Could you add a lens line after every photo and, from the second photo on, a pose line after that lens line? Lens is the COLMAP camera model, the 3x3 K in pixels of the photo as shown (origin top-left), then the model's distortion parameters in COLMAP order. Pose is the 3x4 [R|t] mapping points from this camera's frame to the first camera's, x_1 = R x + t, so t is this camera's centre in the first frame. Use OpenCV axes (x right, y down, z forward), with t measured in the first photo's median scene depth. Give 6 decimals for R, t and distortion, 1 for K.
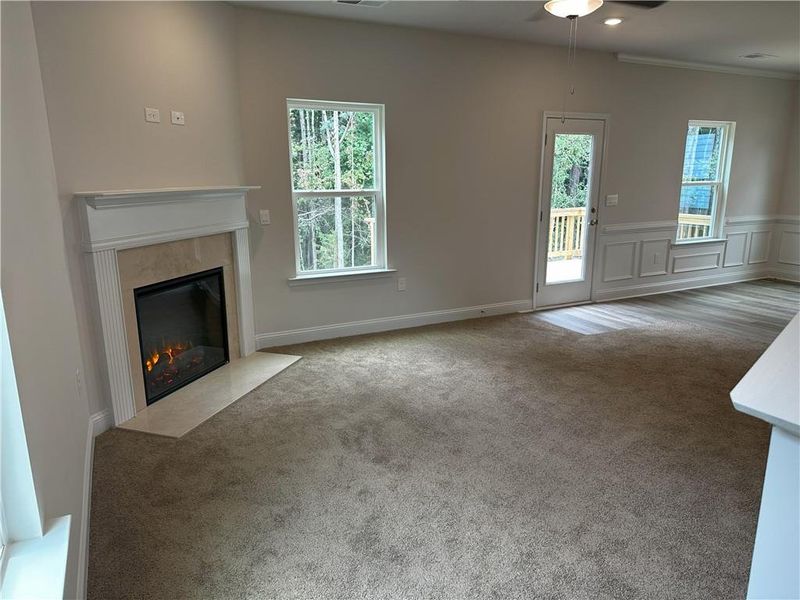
lens RADIAL K [[559.0, 0, 400.1], [0, 559.0, 303.2], [0, 0, 1]] dist [0.124422, -0.171109]
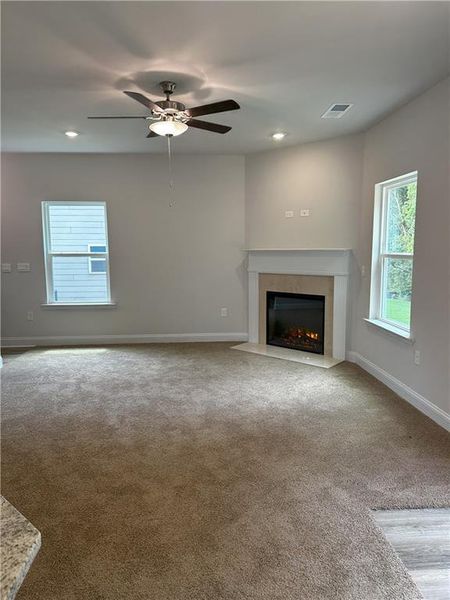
lens RADIAL K [[419.3, 0, 222.3], [0, 419.3, 297.6], [0, 0, 1]] dist [0.124422, -0.171109]
pose [[-0.401997, 0.120295, -0.907705, 0.931323], [-0.199840, 0.955907, 0.215186, -0.264795], [0.893567, 0.267900, -0.360232, 1.171608]]
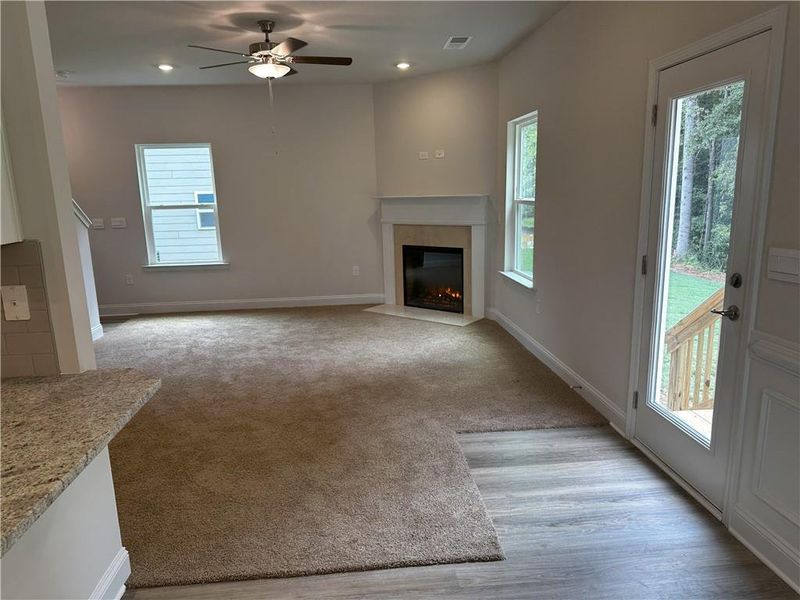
lens RADIAL K [[559.0, 0, 400.1], [0, 559.0, 303.2], [0, 0, 1]] dist [0.124422, -0.171109]
pose [[-0.372325, 0.201536, -0.905957, 1.114402], [-0.182690, 0.941126, 0.284440, -0.315946], [0.909944, 0.271413, -0.313586, 1.343755]]
